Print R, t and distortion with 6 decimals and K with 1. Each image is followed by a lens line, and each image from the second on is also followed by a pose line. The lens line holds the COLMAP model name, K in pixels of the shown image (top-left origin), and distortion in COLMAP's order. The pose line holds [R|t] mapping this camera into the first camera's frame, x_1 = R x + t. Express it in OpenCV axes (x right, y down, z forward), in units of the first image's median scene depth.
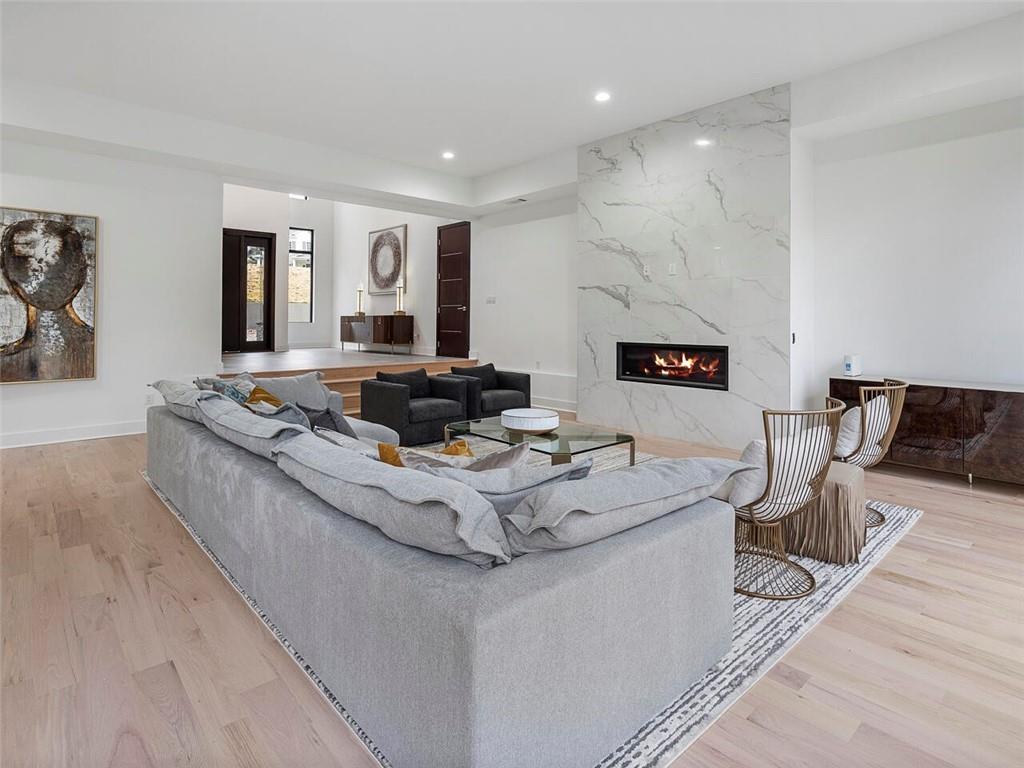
lens RADIAL K [[492.1, 0, 506.2], [0, 492.1, 328.9], [0, 0, 1]] dist [-0.013220, 0.000773]
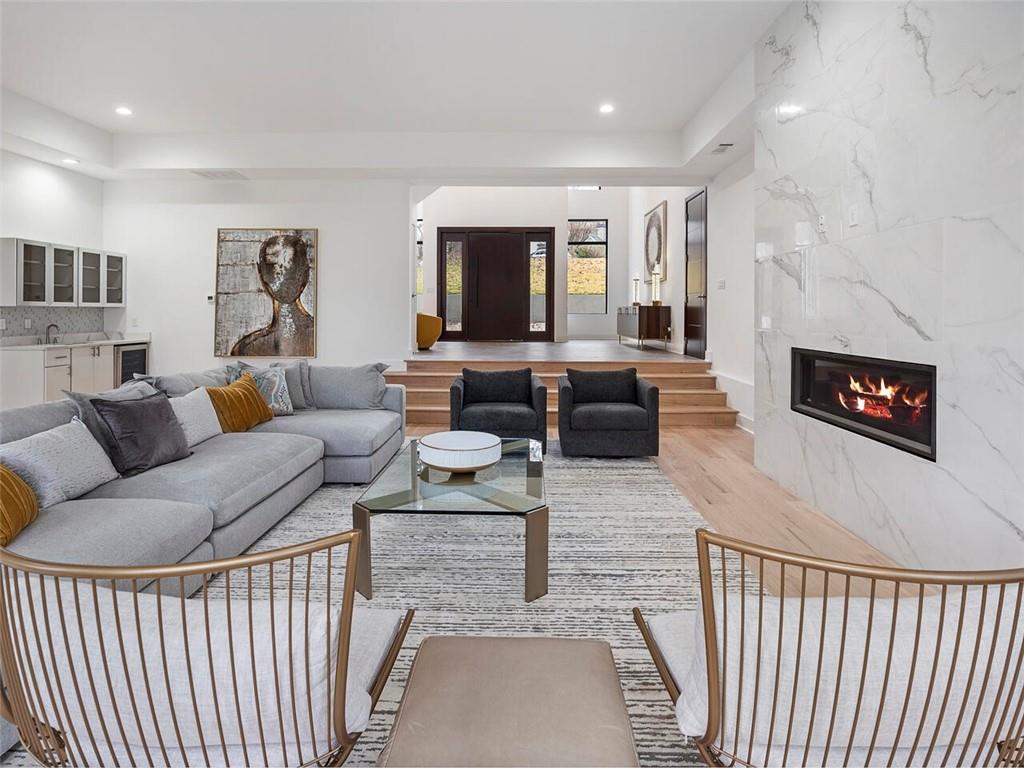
lens RADIAL K [[514.7, 0, 643.0], [0, 514.7, 326.7], [0, 0, 1]] dist [0.000022, 0.000146]
pose [[0.761779, 0.019139, -0.647554, 0.536239], [-0.012903, 0.999813, 0.014371, -0.005935], [0.647708, -0.002593, 0.761884, 0.429441]]
